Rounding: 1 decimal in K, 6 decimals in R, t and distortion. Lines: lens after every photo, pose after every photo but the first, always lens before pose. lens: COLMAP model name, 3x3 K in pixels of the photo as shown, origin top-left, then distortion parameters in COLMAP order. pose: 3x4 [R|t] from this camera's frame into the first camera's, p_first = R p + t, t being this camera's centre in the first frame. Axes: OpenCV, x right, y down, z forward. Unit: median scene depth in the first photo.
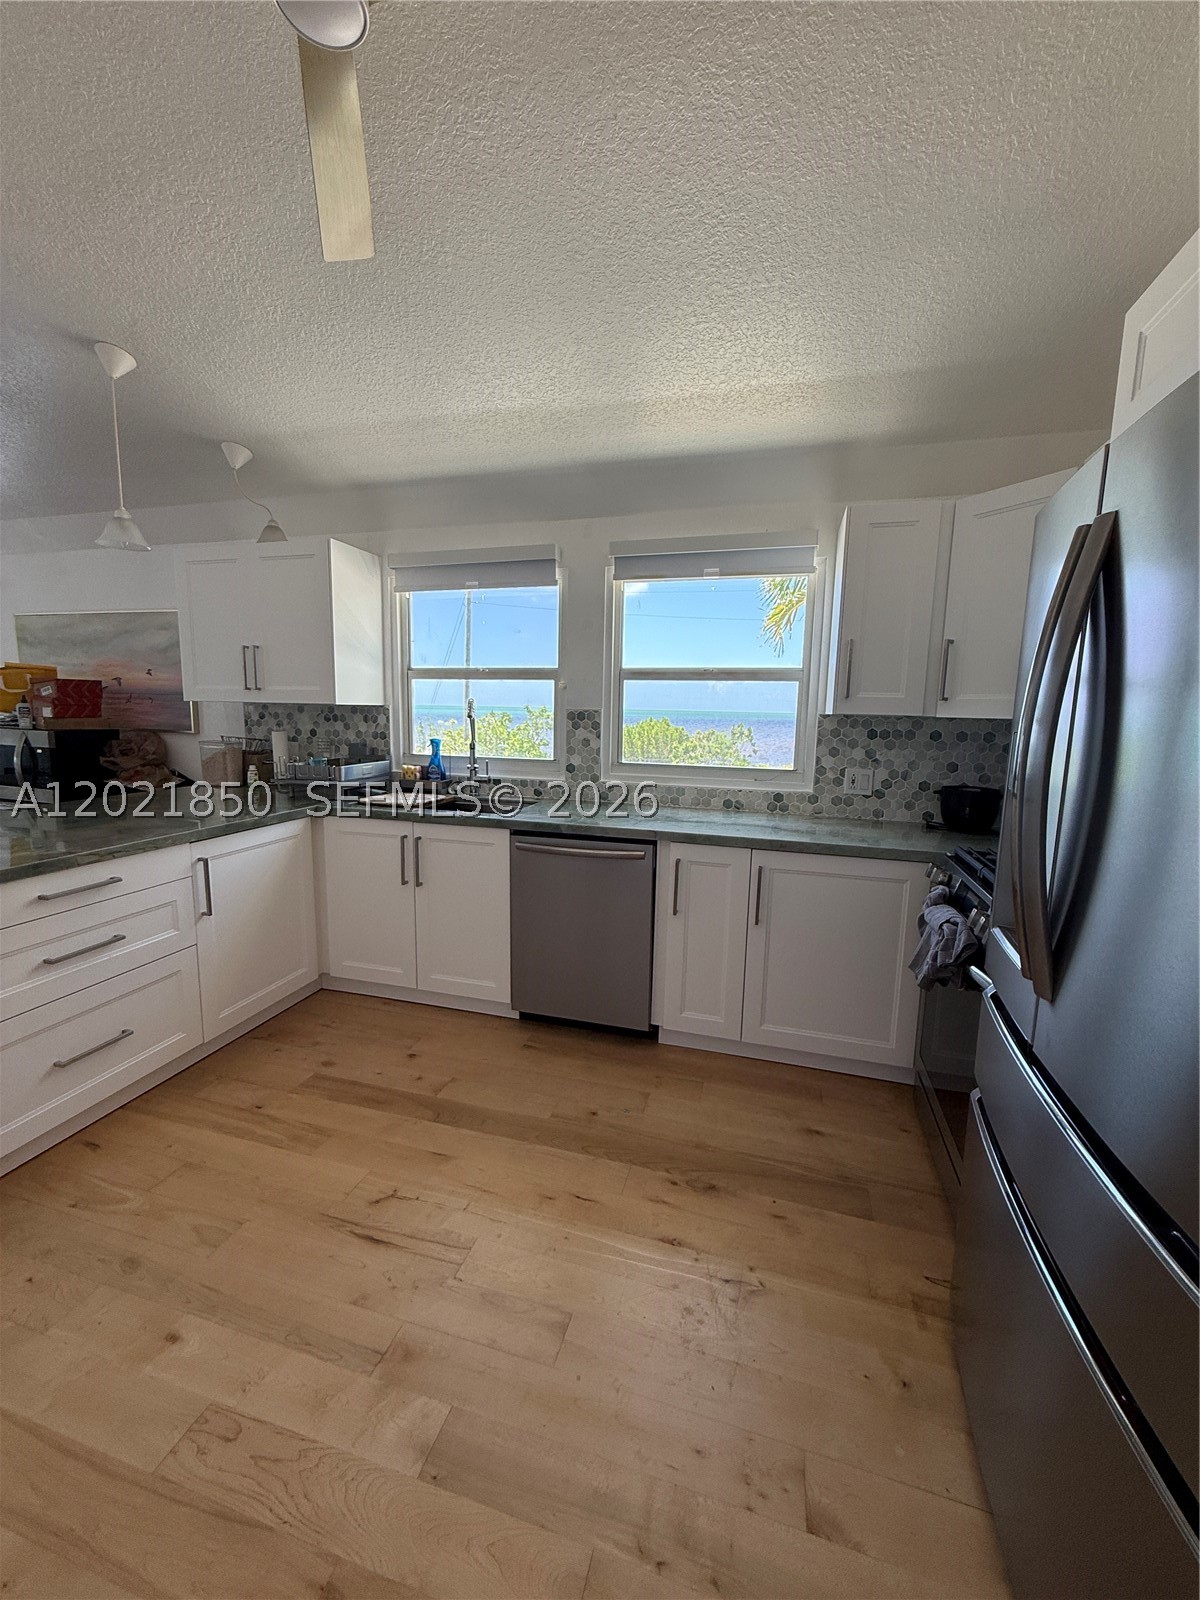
lens RADIAL K [[637.1, 0, 597.1], [0, 637.1, 796.1], [0, 0, 1]] dist [0.001317, 0.000116]
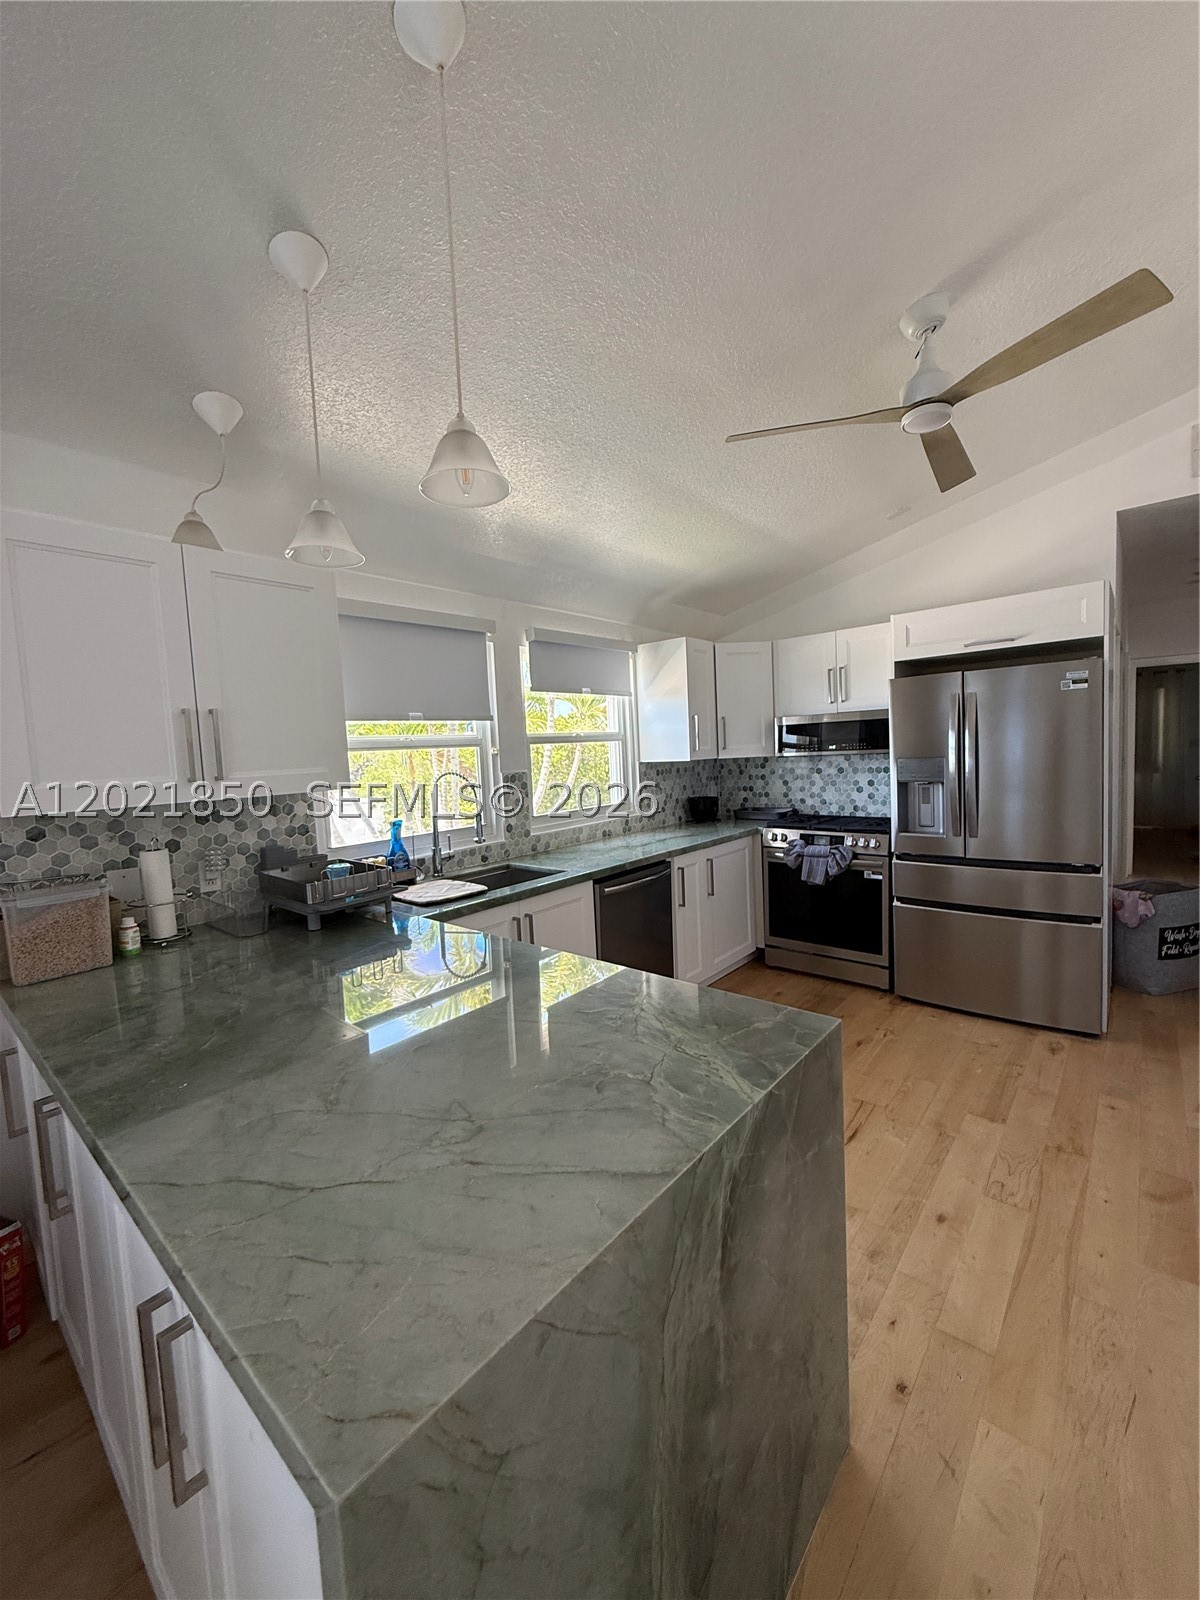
lens RADIAL K [[637.1, 0, 604.0], [0, 637.1, 800.6], [0, 0, 1]] dist [0.001317, 0.000116]
pose [[0.409792, -0.113449, 0.905097, -0.935943], [0.182784, 0.982324, 0.040372, -0.103545], [-0.893678, 0.148893, 0.423285, 0.412298]]
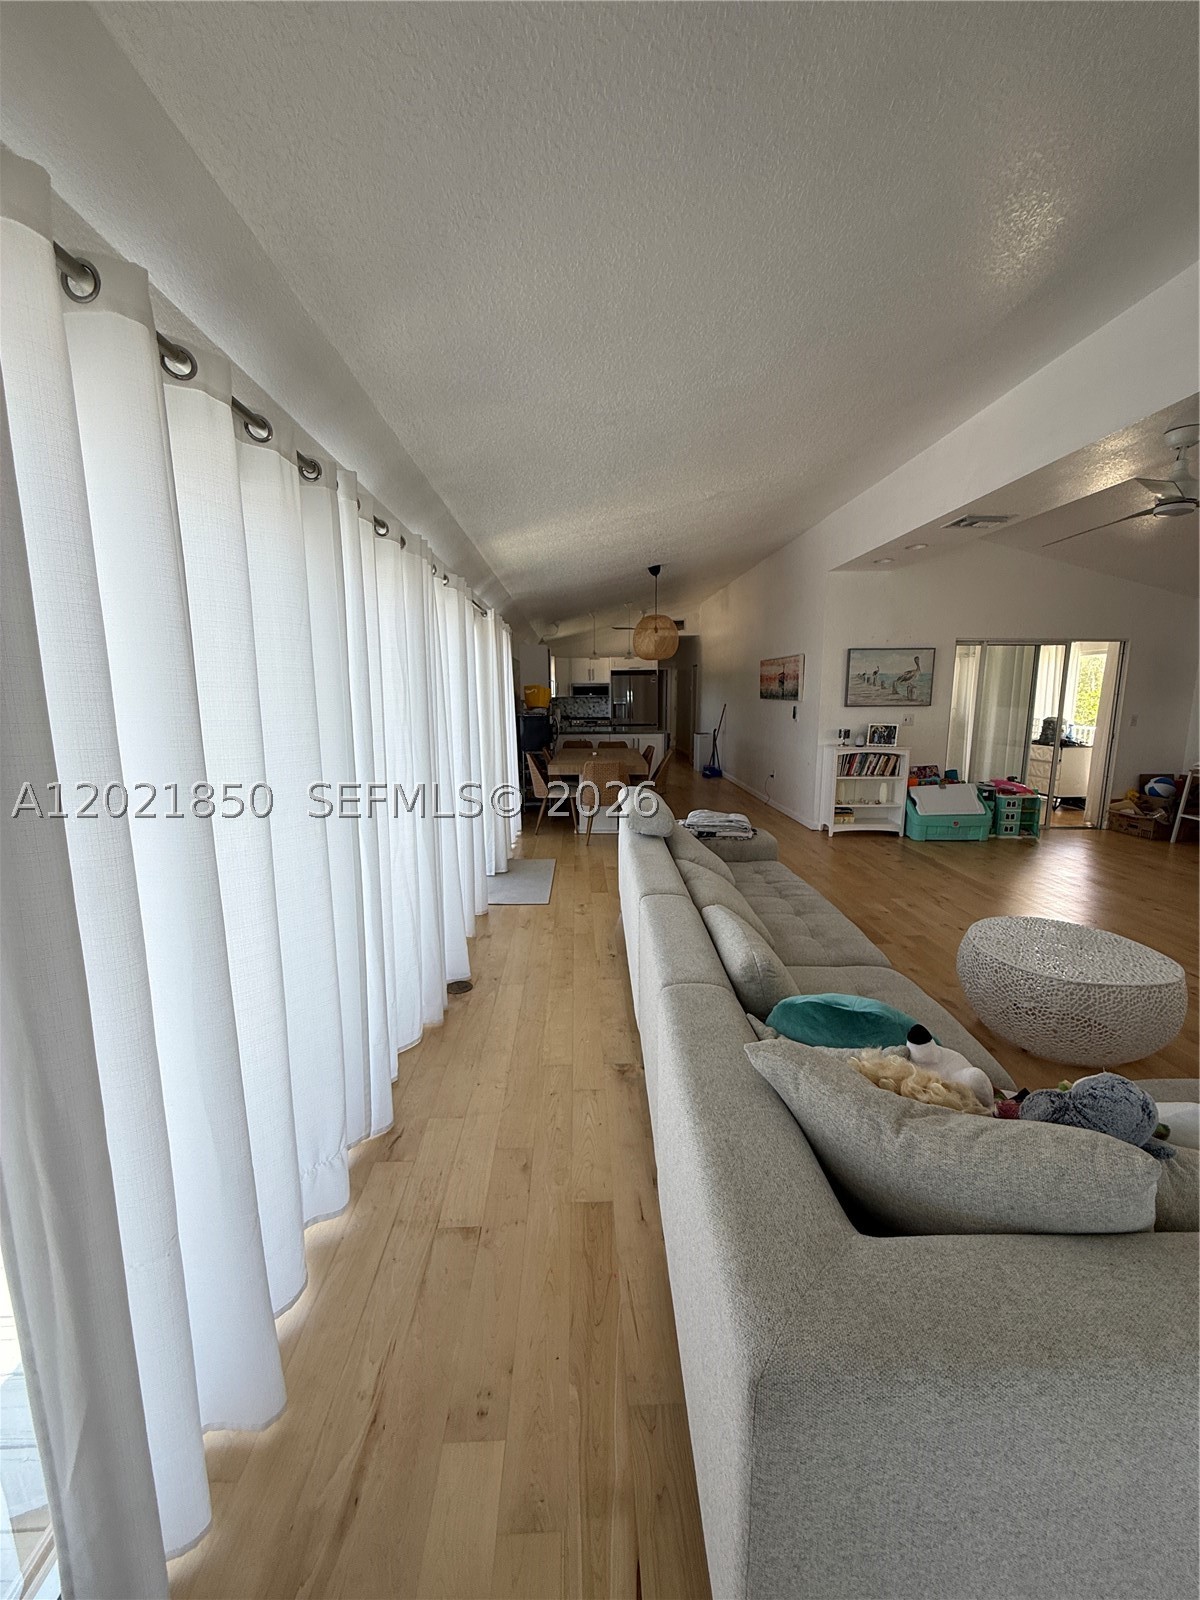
lens RADIAL K [[637.1, 0, 599.5], [0, 637.1, 797.0], [0, 0, 1]] dist [0.001317, 0.000116]
pose [[-0.306352, -0.171647, 0.936315, -3.230700], [0.127366, 0.967373, 0.219014, -0.295698], [-0.943359, 0.186350, -0.274495, 1.546745]]
